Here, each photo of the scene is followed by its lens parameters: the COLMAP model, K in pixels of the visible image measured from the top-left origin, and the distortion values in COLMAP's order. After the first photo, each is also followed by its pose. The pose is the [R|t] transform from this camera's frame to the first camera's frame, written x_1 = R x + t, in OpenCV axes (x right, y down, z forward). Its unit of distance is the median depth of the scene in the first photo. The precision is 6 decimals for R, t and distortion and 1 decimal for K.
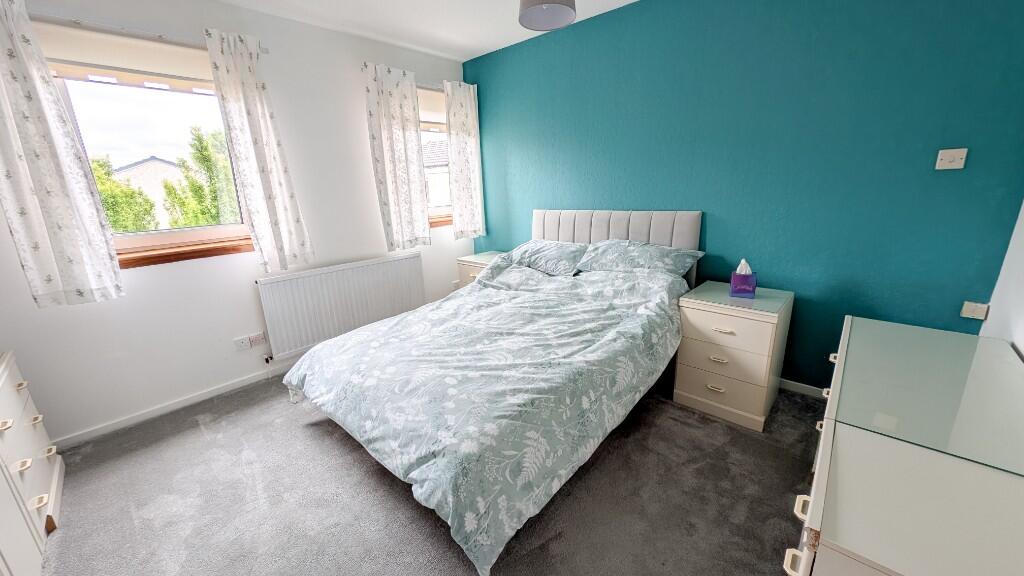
lens RADIAL K [[381.6, 0, 516.0], [0, 381.6, 289.4], [0, 0, 1]] dist [0.005029, -0.001412]
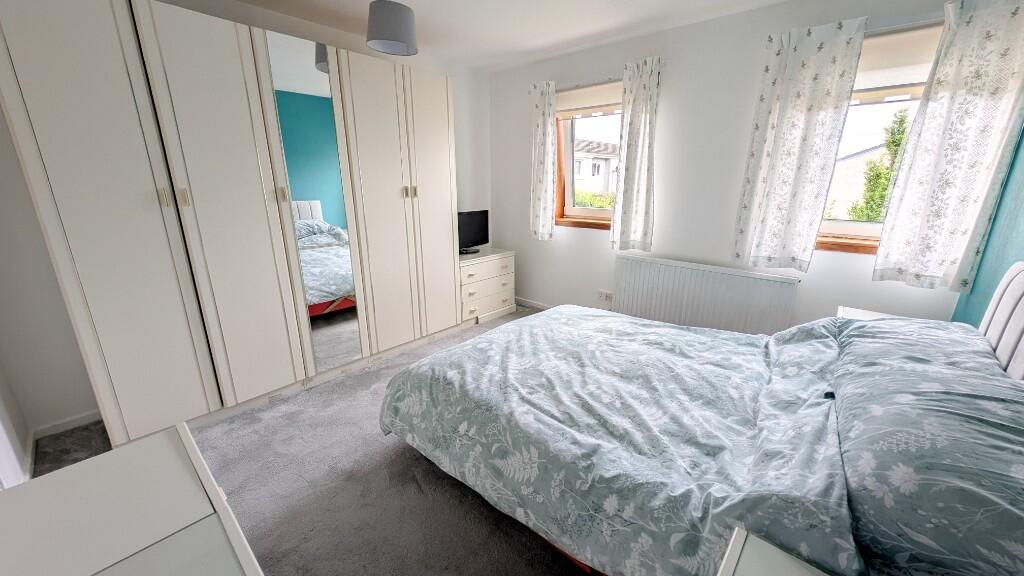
lens RADIAL K [[381.6, 0, 512.9], [0, 381.6, 288.3], [0, 0, 1]] dist [0.005029, -0.001412]
pose [[0.005036, 0.311058, -0.950378, 0.730904], [-0.271806, 0.915034, 0.298050, -0.252853], [0.962339, 0.256817, 0.089155, 0.704007]]
